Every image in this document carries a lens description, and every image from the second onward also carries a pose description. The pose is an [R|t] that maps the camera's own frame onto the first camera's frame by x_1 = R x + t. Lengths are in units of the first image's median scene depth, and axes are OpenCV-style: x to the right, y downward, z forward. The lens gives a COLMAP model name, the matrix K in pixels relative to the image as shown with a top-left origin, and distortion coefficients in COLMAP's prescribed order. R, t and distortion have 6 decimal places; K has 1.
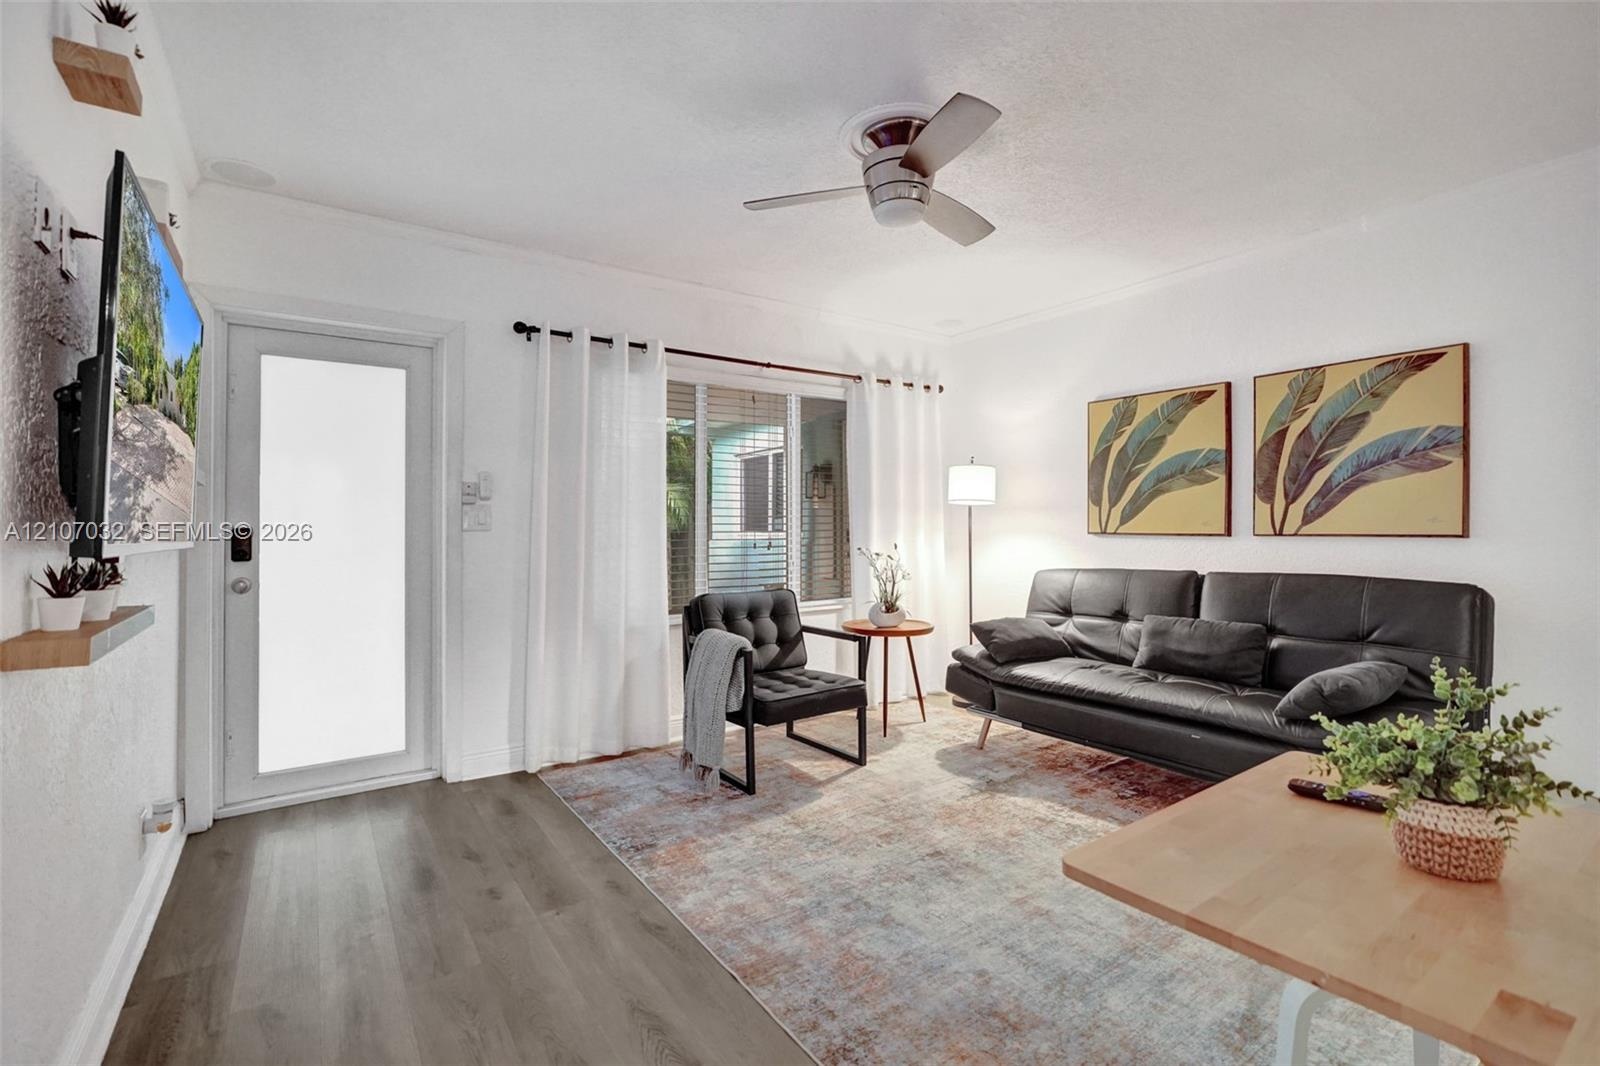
lens RADIAL K [[718.6, 0, 800.2], [0, 718.6, 516.2], [0, 0, 1]] dist [-0.002692, 0.000024]
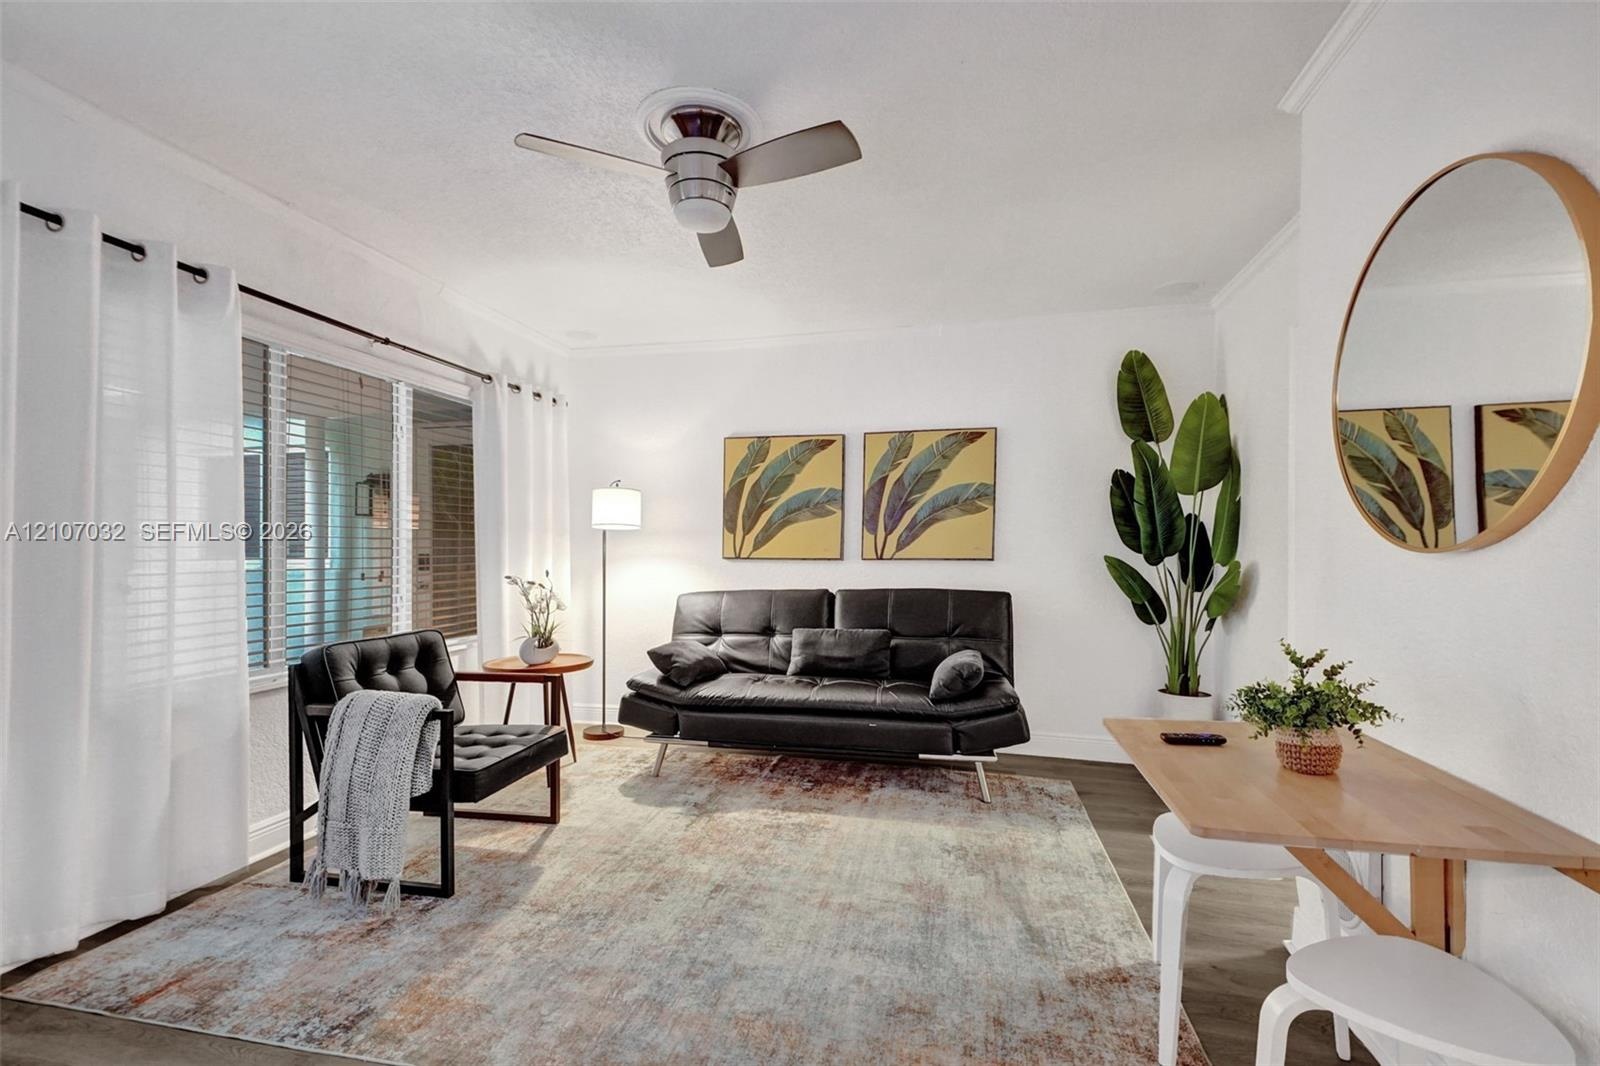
lens RADIAL K [[702.6, 0, 799.6], [0, 702.6, 552.5], [0, 0, 1]] dist [0.056607, -0.018776]
pose [[0.743869, 0.001576, 0.668324, -0.275044], [-0.011901, 0.999870, 0.010888, 0.002365], [-0.668220, -0.016053, 0.743791, 0.158595]]
